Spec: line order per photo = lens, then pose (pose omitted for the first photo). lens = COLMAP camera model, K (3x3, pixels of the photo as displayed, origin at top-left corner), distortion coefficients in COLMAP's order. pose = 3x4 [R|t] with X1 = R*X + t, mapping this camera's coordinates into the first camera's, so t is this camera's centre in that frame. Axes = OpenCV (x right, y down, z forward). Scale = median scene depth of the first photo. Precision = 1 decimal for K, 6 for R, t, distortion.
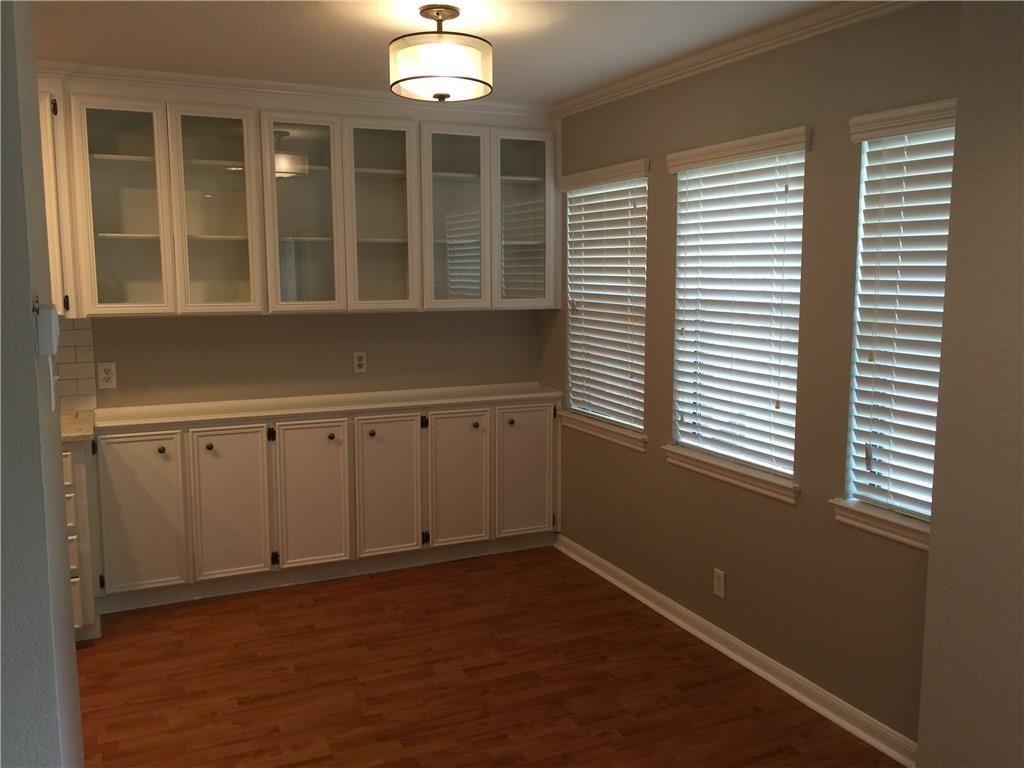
lens RADIAL K [[892.7, 0, 513.4], [0, 892.7, 386.0], [0, 0, 1]] dist [0.000416, -0.004348]
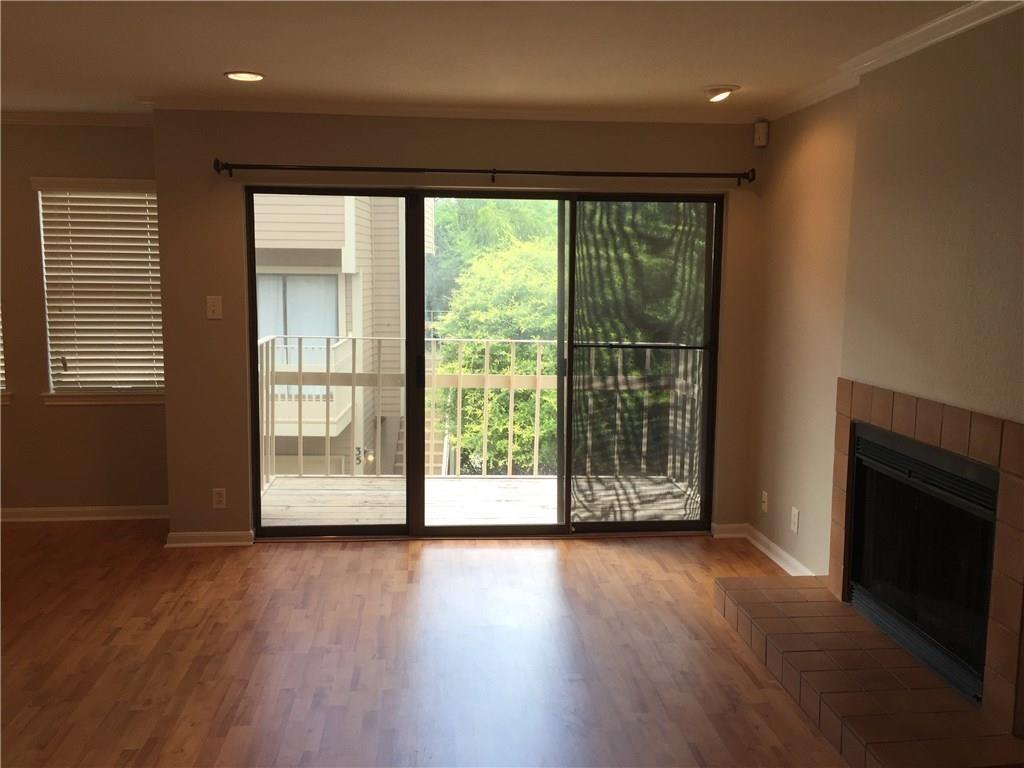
lens RADIAL K [[892.7, 0, 511.6], [0, 892.7, 382.7], [0, 0, 1]] dist [0.000416, -0.004348]
pose [[0.325595, -0.121827, 0.937628, -1.033492], [0.112343, 0.989624, 0.089571, 0.056379], [-0.938811, 0.076172, 0.335903, -0.475358]]
